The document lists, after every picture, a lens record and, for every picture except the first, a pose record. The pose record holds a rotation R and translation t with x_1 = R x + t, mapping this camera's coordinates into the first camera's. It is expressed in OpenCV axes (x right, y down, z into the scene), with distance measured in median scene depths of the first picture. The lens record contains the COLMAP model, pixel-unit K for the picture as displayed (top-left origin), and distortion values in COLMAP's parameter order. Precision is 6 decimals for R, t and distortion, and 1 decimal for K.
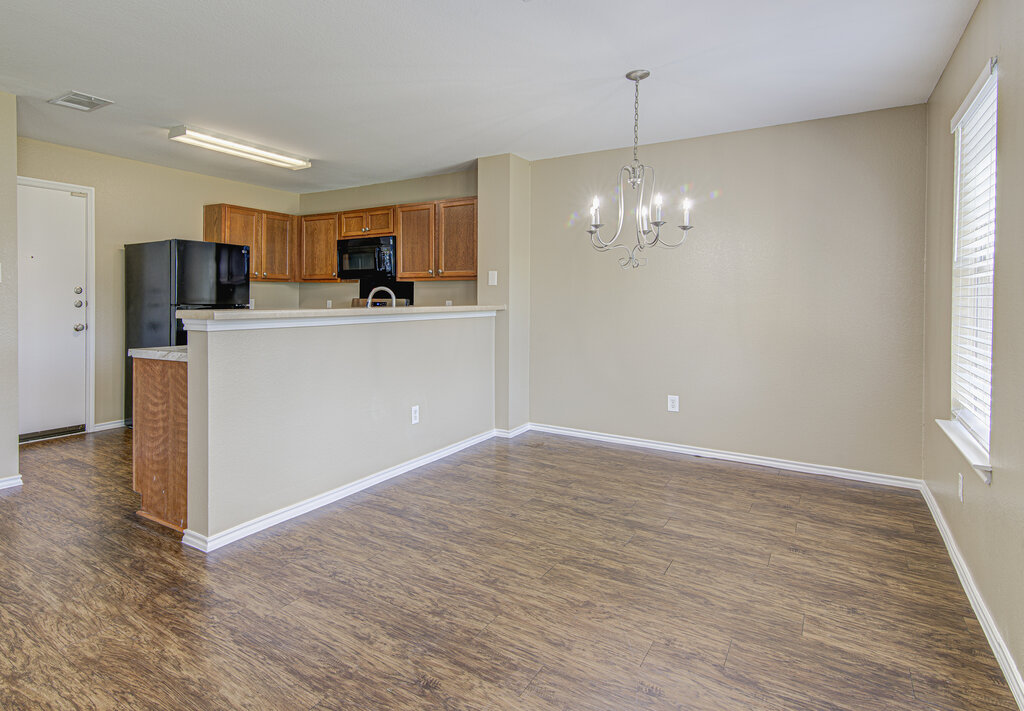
lens RADIAL K [[574.3, 0, 425.1], [0, 574.3, 301.1], [0, 0, 1]] dist [0.017424, -0.002936]
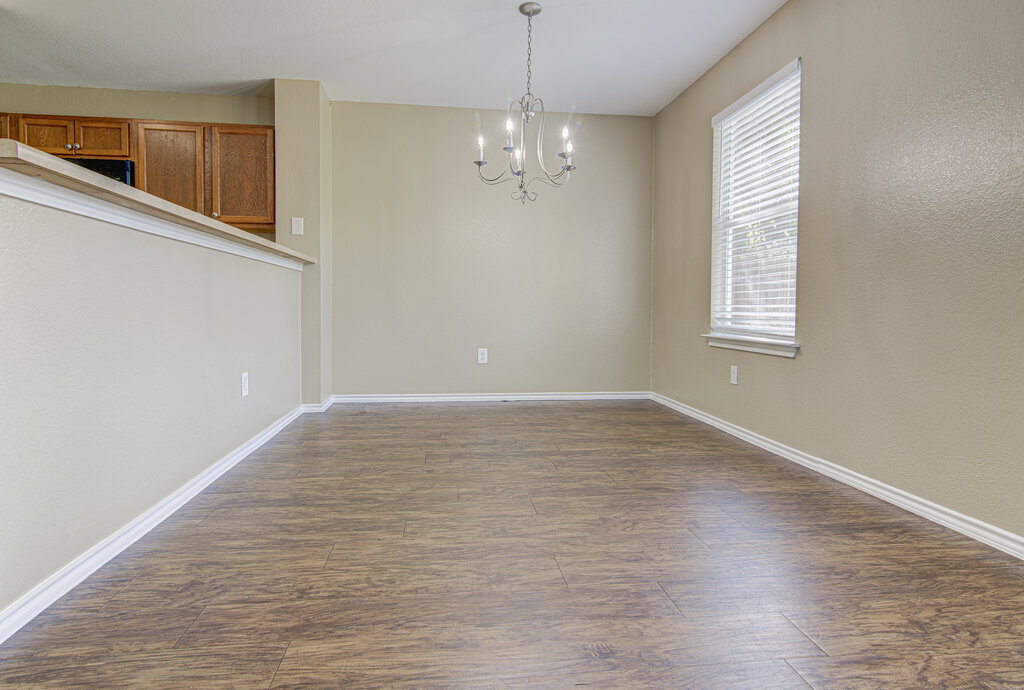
lens RADIAL K [[542.7, 0, 502.0], [0, 542.7, 317.0], [0, 0, 1]] dist [0.015003, 0.000188]
pose [[0.741473, -0.010854, 0.670895, -0.224035], [0.001743, 0.999897, 0.014251, 0.093374], [-0.670981, -0.009398, 0.741415, 0.236204]]
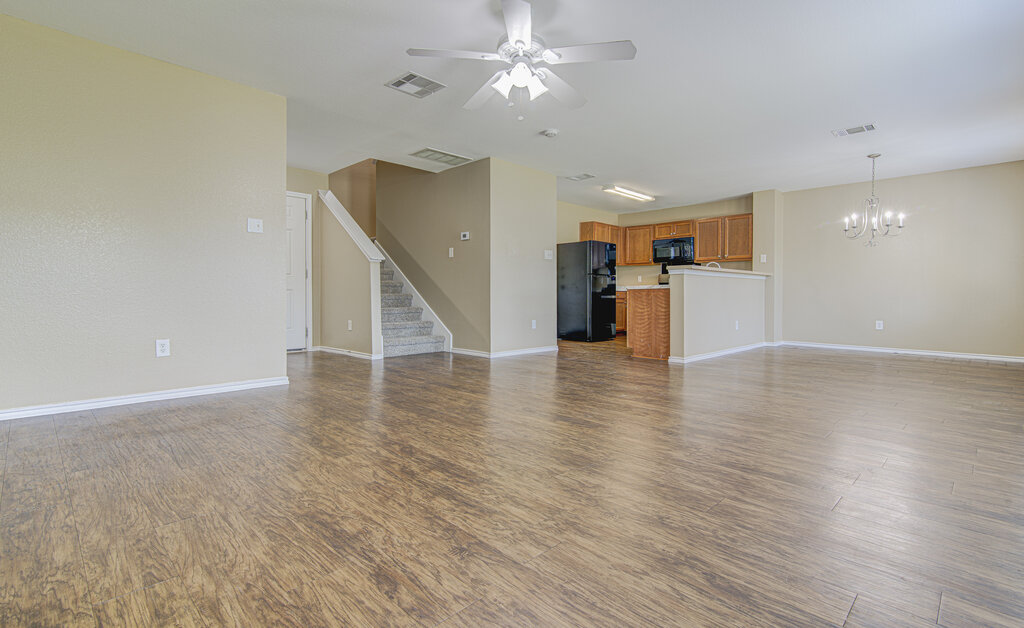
lens RADIAL K [[475.1, 0, 511.9], [0, 475.1, 297.6], [0, 0, 1]] dist [0.015219, -0.000392]
pose [[0.986432, 0.000904, -0.164170, -0.471182], [-0.000868, 1.000000, 0.000292, 0.093931], [0.164170, -0.000145, 0.986432, -0.687709]]
